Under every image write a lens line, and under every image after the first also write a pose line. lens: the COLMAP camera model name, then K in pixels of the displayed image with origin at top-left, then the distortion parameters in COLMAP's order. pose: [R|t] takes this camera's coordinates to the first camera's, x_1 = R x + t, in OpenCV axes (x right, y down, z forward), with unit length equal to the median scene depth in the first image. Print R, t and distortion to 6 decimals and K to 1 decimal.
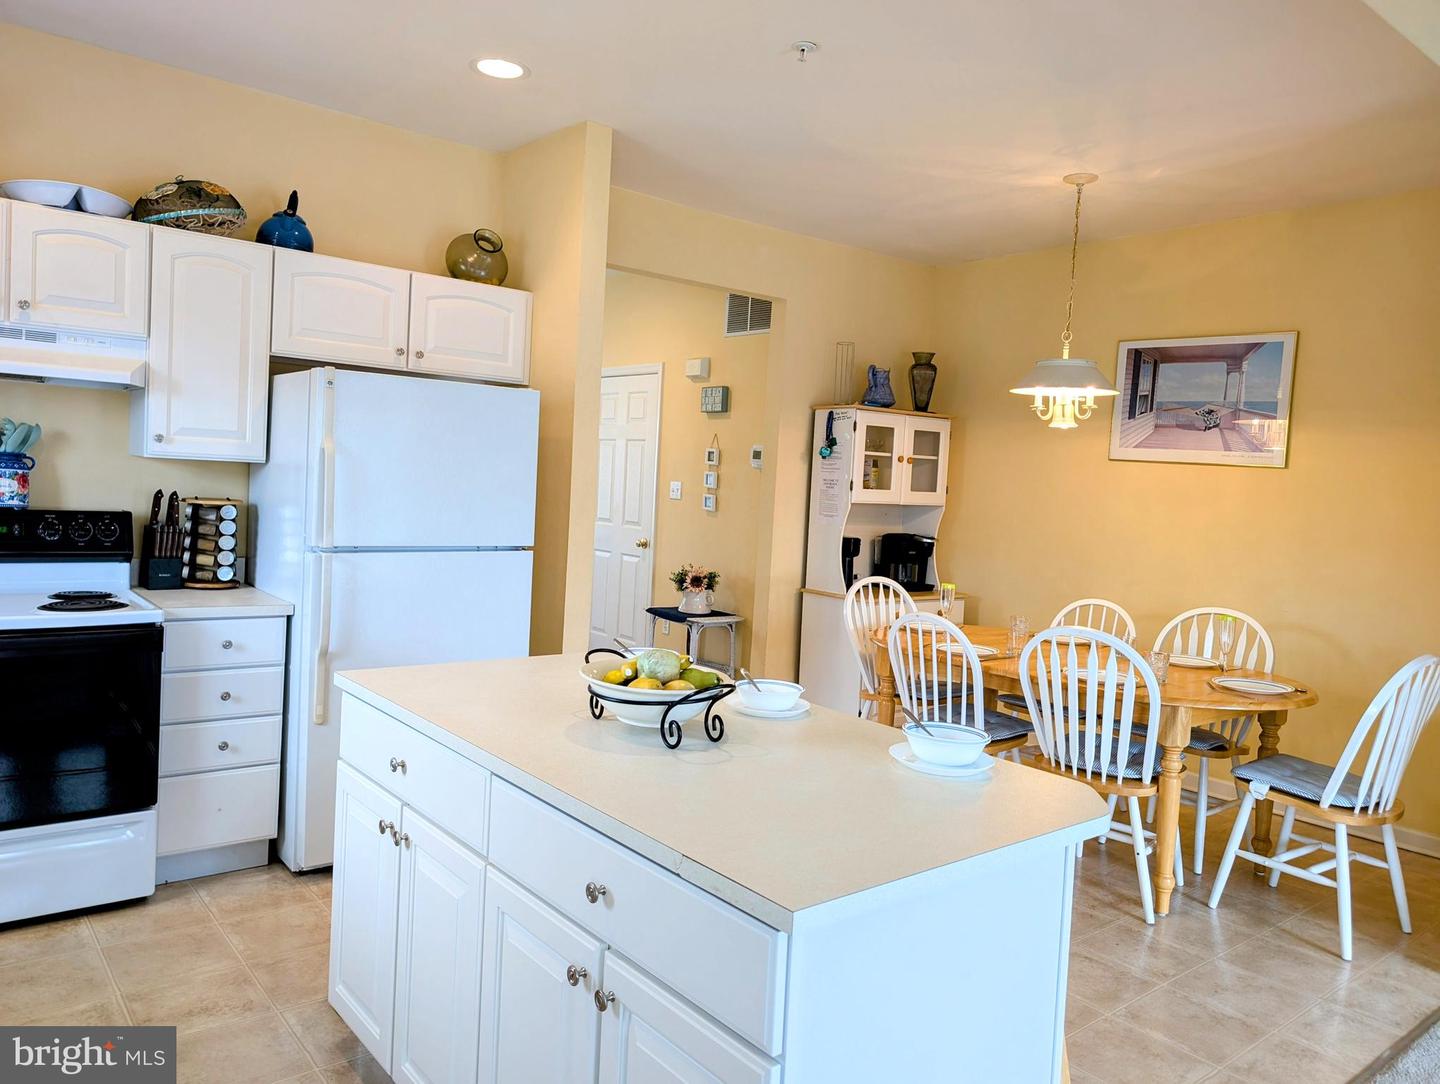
lens RADIAL K [[1019.2, 0, 714.0], [0, 1019.2, 532.5], [0, 0, 1]] dist [0.004561, -0.008576]
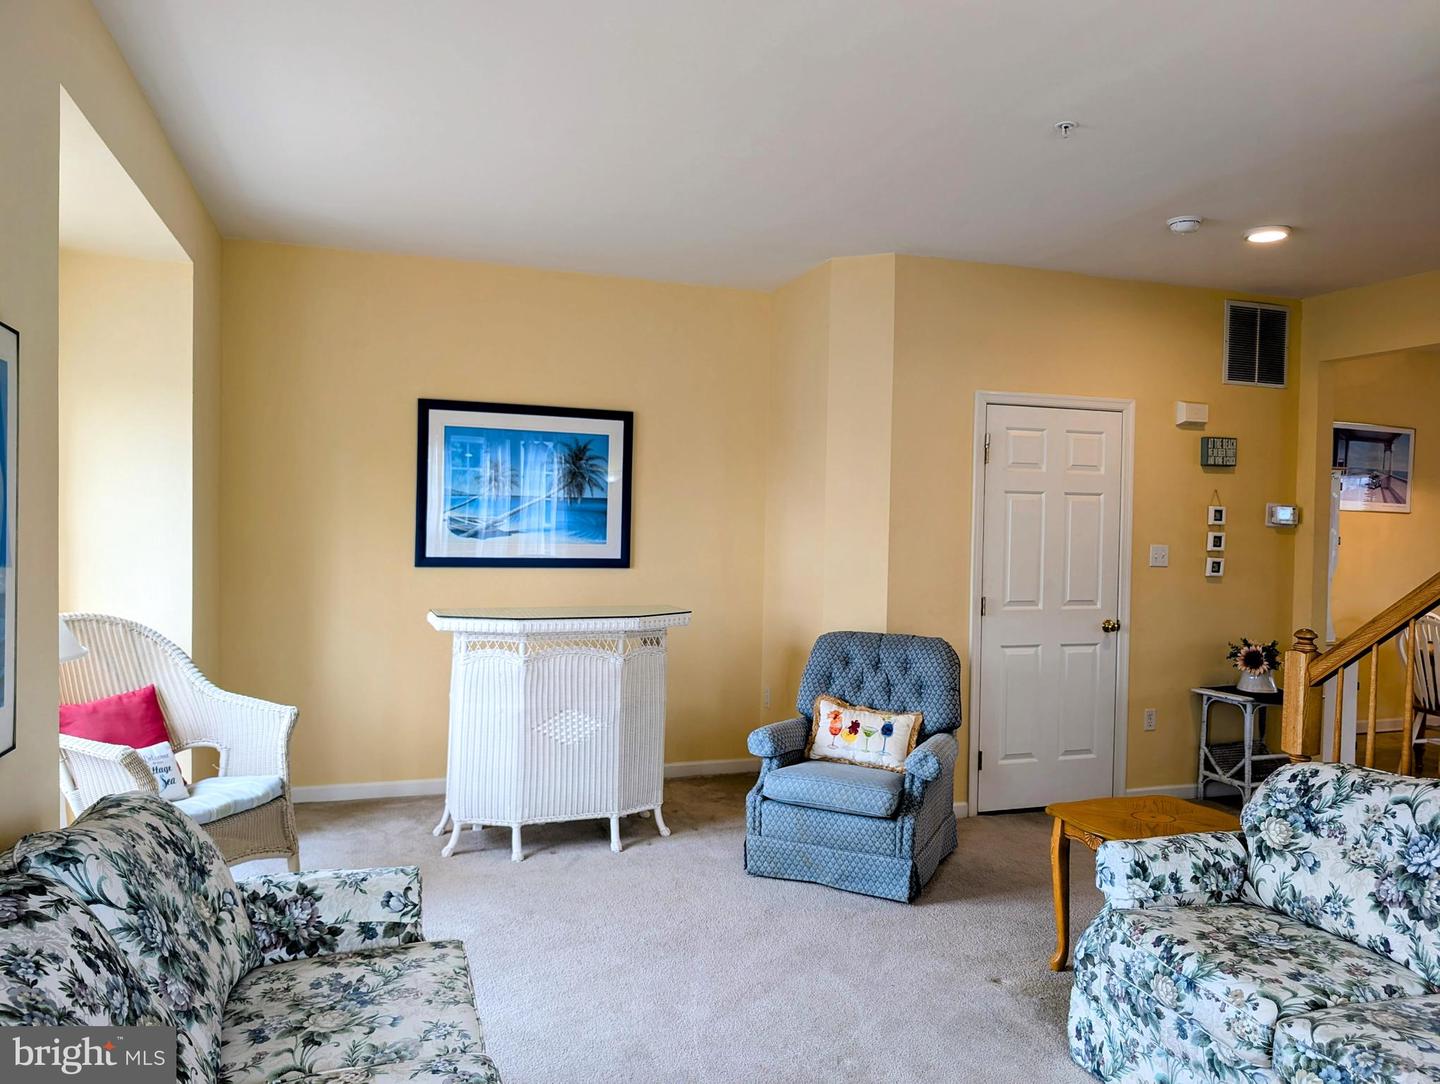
lens RADIAL K [[1019.2, 0, 714.0], [0, 1019.2, 532.5], [0, 0, 1]] dist [0.004561, -0.008576]
pose [[0.353658, -0.063237, 0.933235, -1.385666], [0.052326, 0.997487, 0.047762, -0.175445], [-0.933910, 0.031941, 0.356078, 1.525656]]
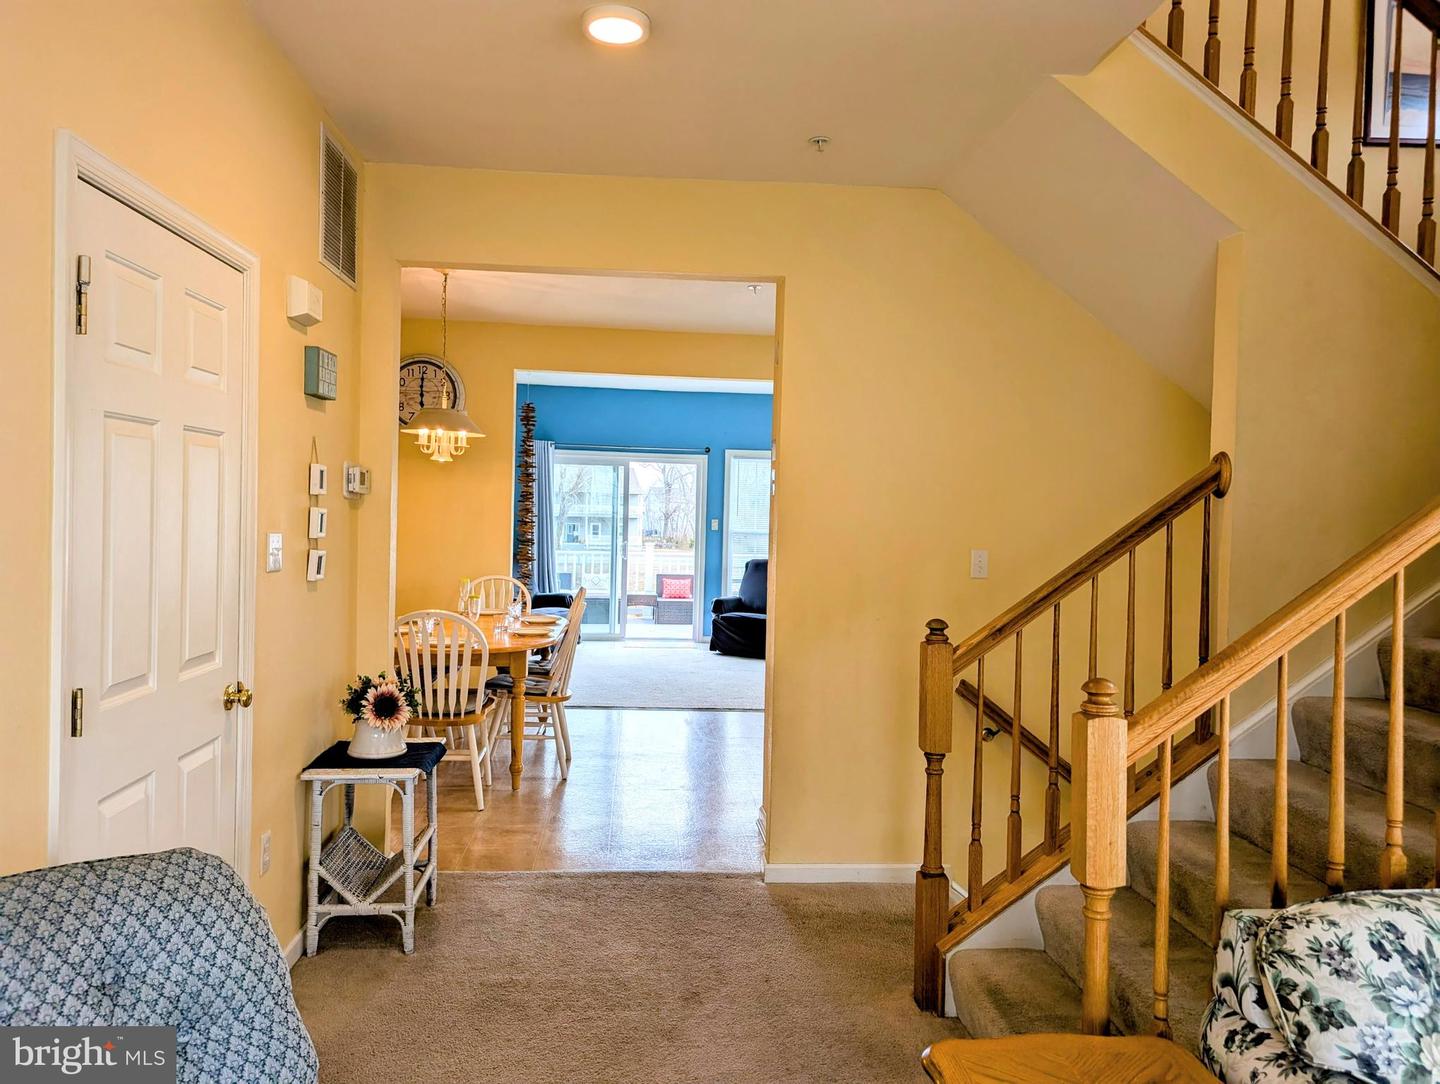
lens RADIAL K [[1031.9, 0, 707.6], [0, 1031.9, 535.7], [0, 0, 1]] dist [0.001748, -0.001335]
pose [[-0.819202, -0.089527, 0.566474, -0.674445], [-0.038782, 0.994127, 0.101030, -0.151296], [-0.572193, 0.060795, -0.817863, 1.855696]]
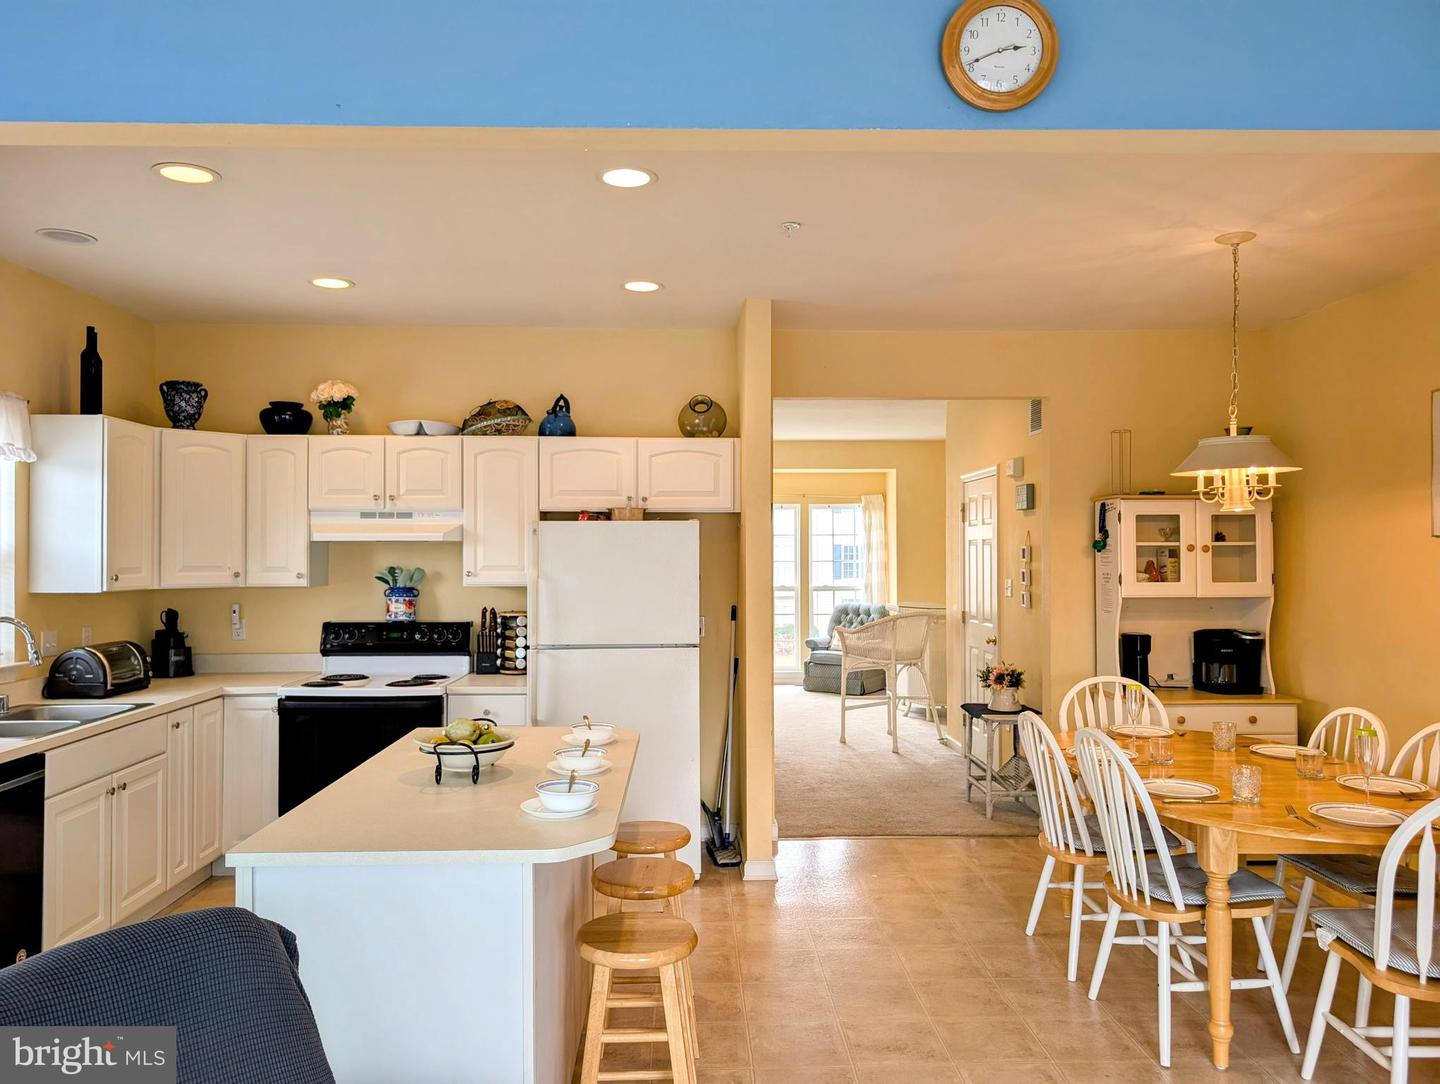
lens RADIAL K [[1021.4, 0, 710.2], [0, 1021.4, 539.3], [0, 0, 1]] dist [0.064368, -0.097561]
pose [[0.791443, -0.062361, -0.608053, 0.516943], [0.010939, 0.996068, -0.087918, -0.003918], [0.611145, 0.062930, 0.789013, 0.006434]]
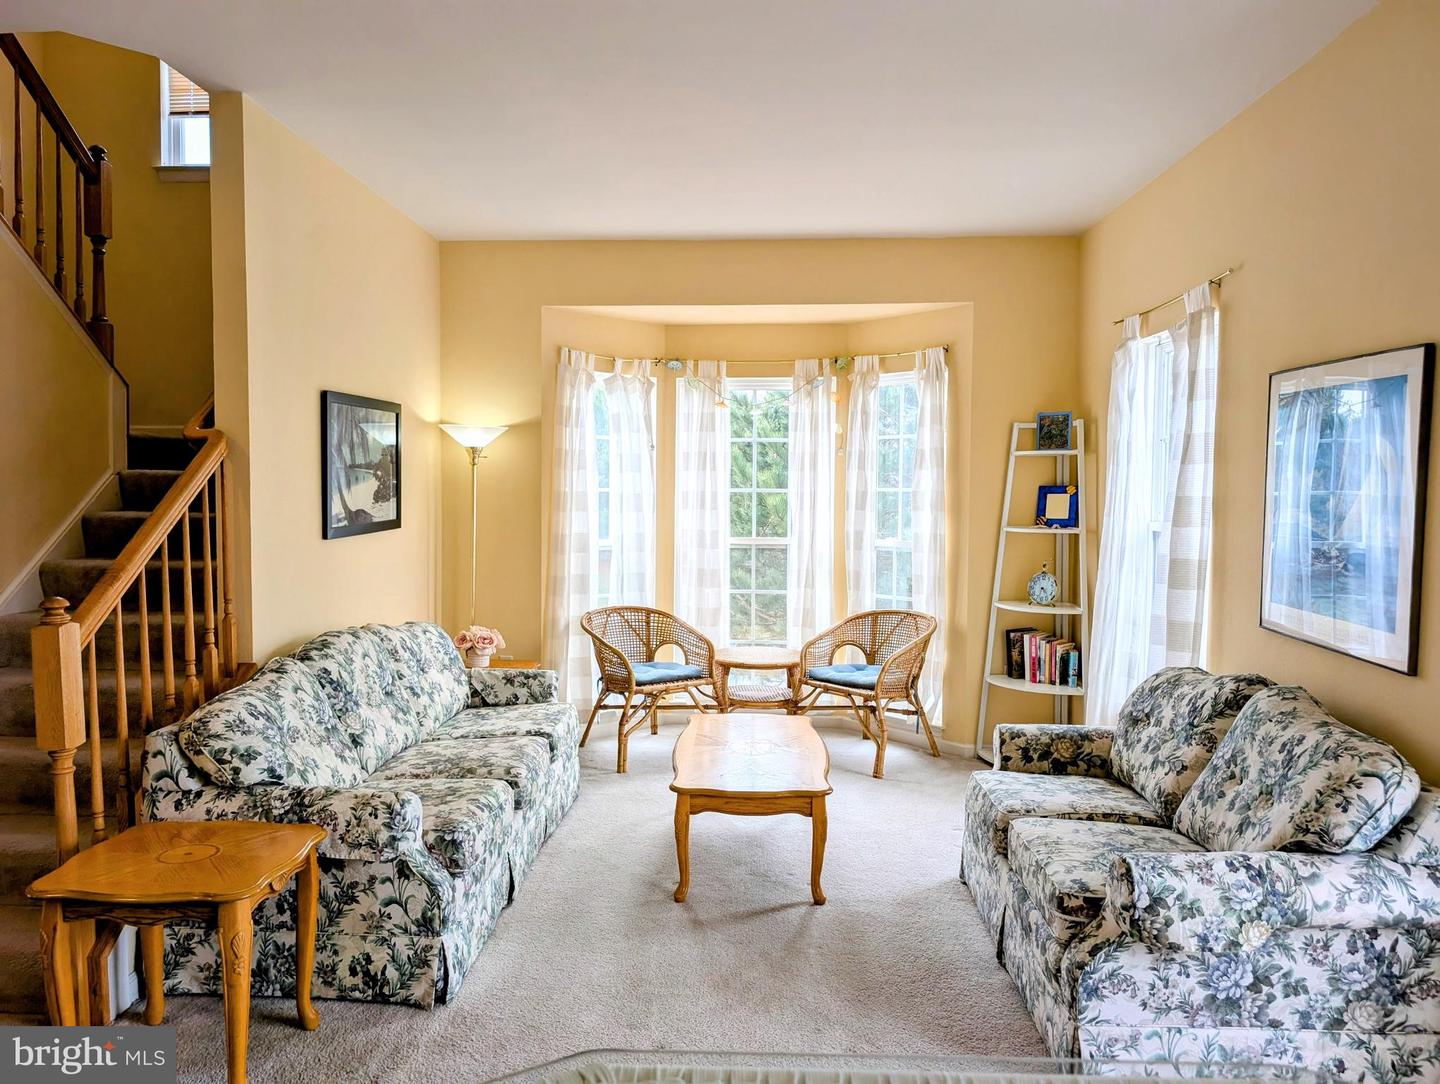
lens RADIAL K [[1035.2, 0, 726.1], [0, 1035.2, 532.2], [0, 0, 1]] dist [0.012161, -0.004229]
pose [[-0.658299, -0.024017, -0.752373, -0.369204], [-0.083556, 0.995646, 0.041325, -0.145894], [0.748105, 0.090070, -0.657440, 2.079544]]
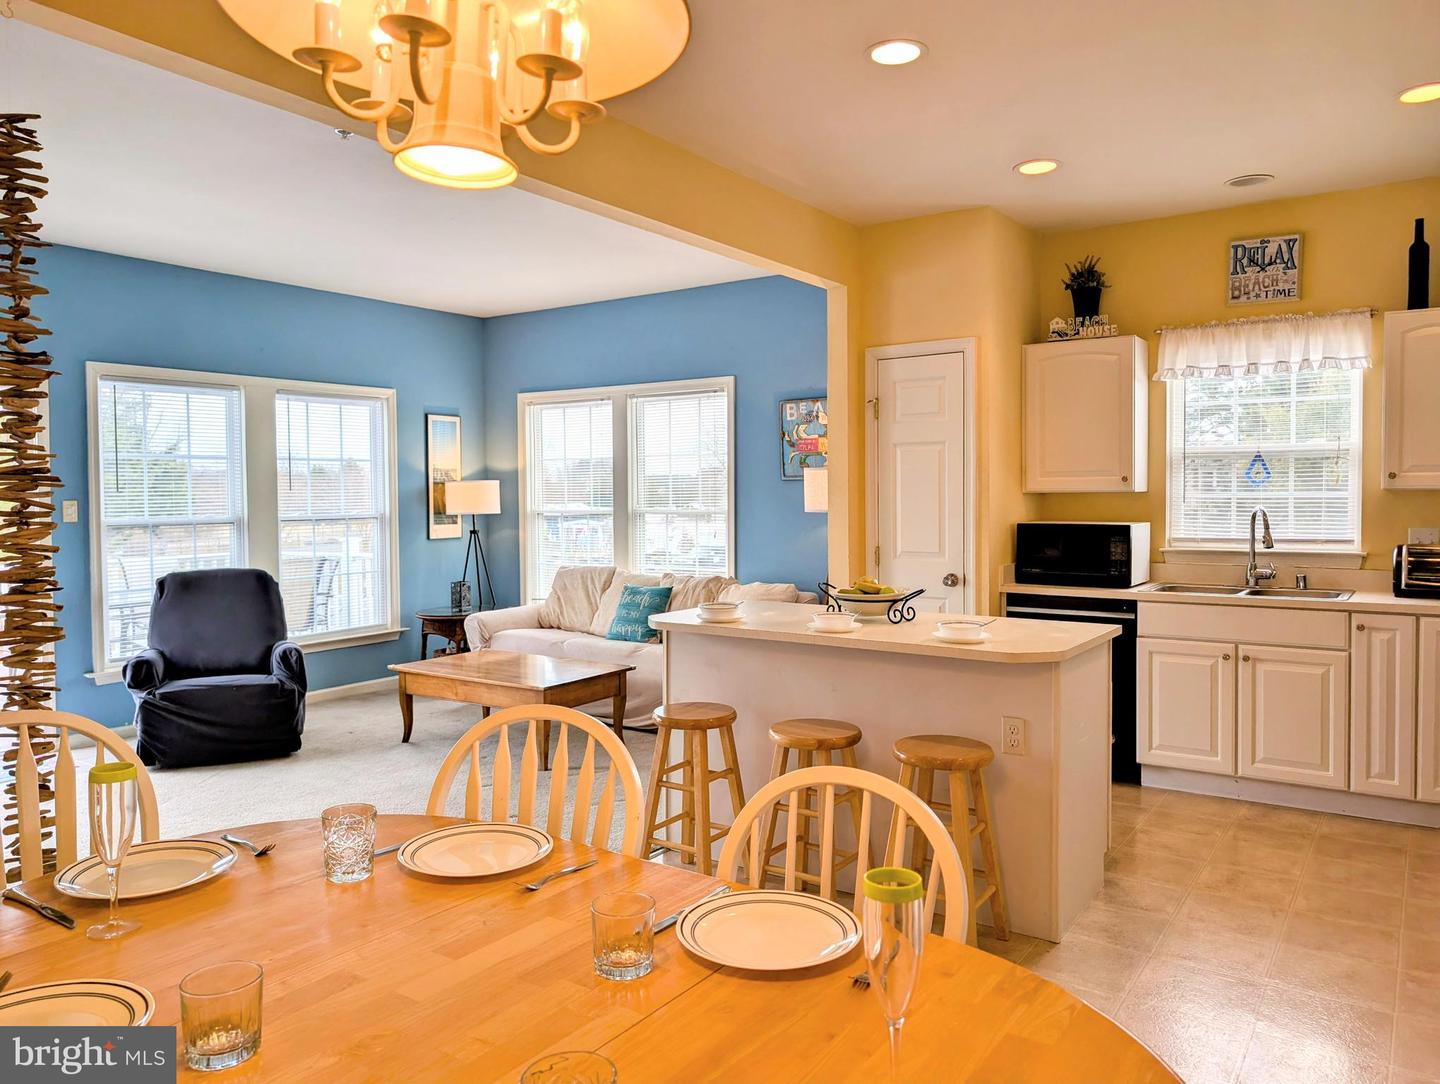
lens RADIAL K [[1019.2, 0, 714.0], [0, 1019.2, 532.5], [0, 0, 1]] dist [0.004561, -0.008576]
pose [[-0.961087, -0.037864, -0.273639, 0.336765], [-0.060125, 0.995487, 0.073427, -0.039451], [0.269623, 0.087022, -0.959026, 1.218817]]
